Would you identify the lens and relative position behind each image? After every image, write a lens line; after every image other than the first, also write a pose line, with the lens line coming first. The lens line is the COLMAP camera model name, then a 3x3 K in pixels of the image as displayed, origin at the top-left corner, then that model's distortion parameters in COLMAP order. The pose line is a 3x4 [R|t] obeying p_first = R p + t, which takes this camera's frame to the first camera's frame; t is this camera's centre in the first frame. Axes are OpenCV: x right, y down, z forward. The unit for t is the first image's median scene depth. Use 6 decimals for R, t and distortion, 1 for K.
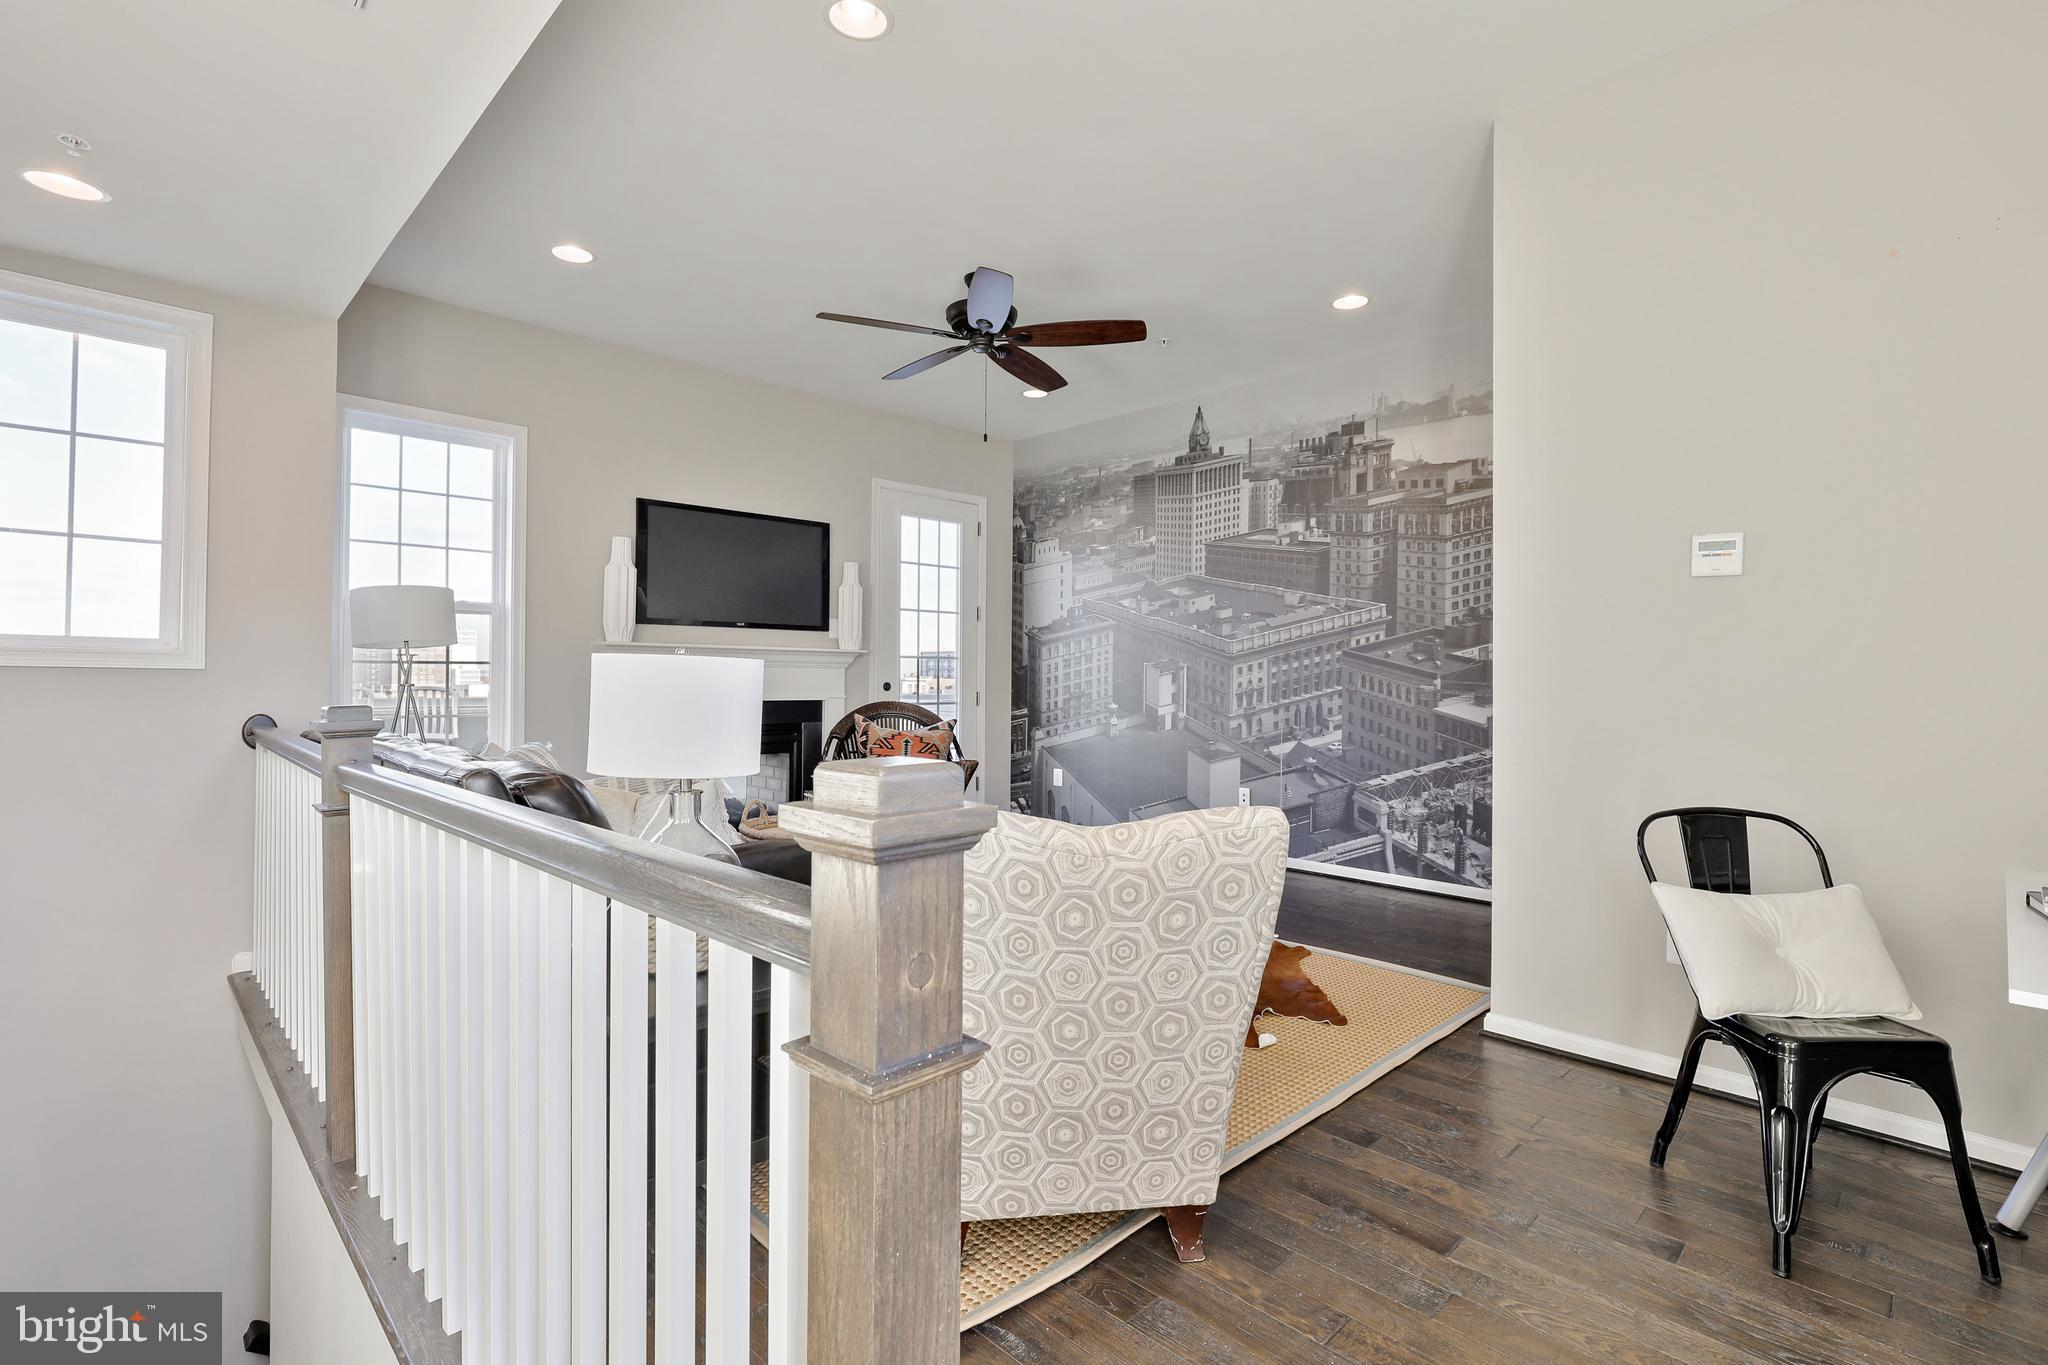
lens RADIAL K [[958.6, 0, 1027.3], [0, 958.6, 687.7], [0, 0, 1]] dist [-0.003513, -0.000433]
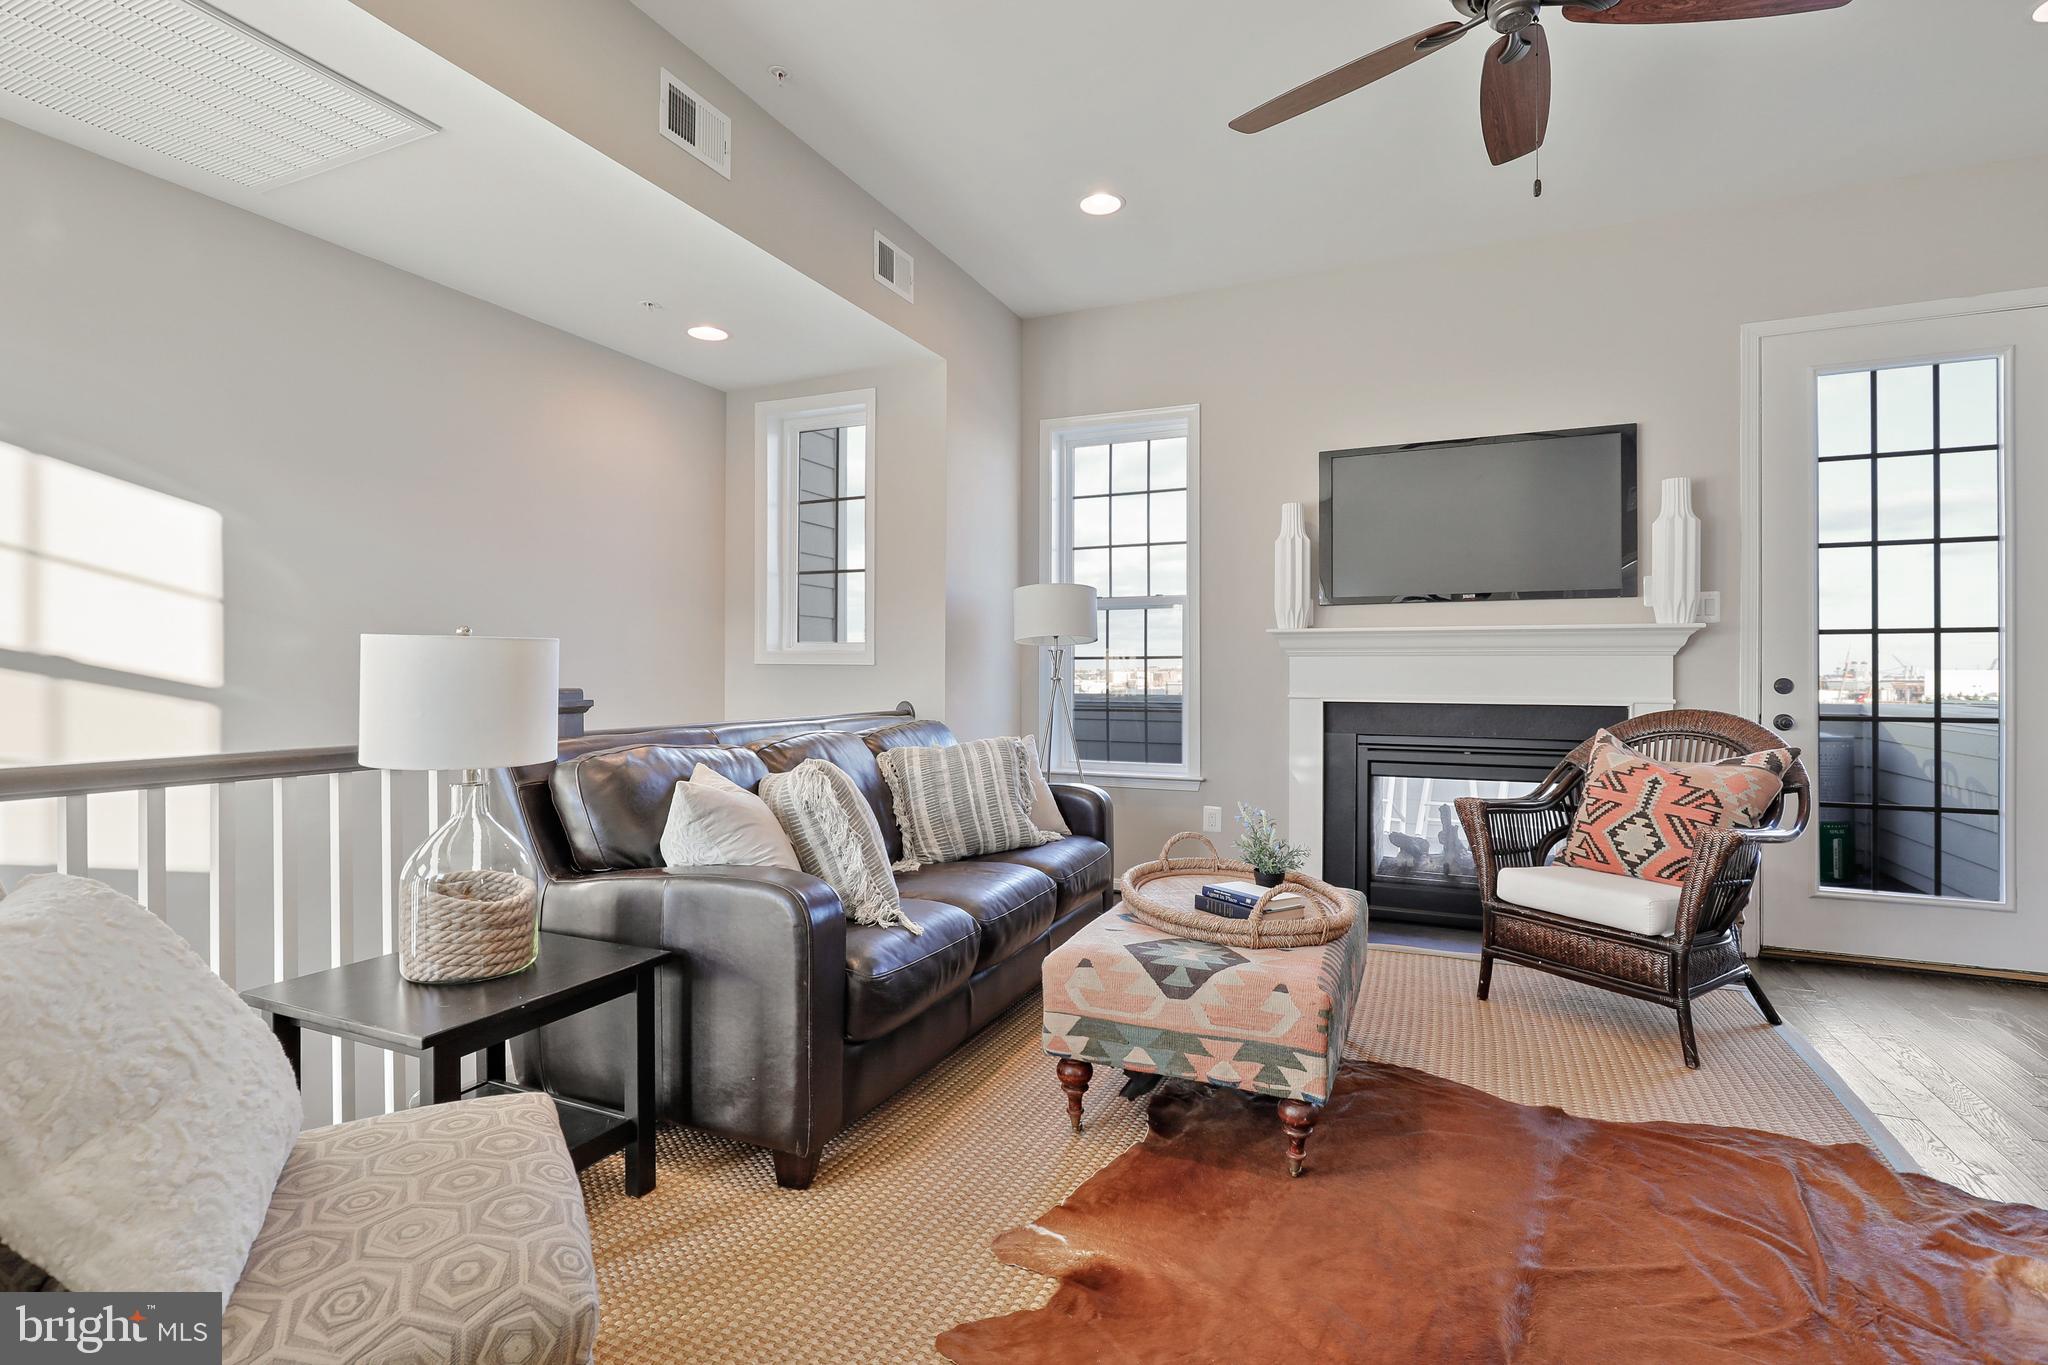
lens RADIAL K [[958.6, 0, 1027.3], [0, 958.6, 687.7], [0, 0, 1]] dist [-0.003513, -0.000433]
pose [[0.357111, 0.005493, -0.934046, 0.235650], [-0.012125, 0.999926, 0.001245, 0.004811], [0.933983, 0.010881, 0.357151, 0.408877]]
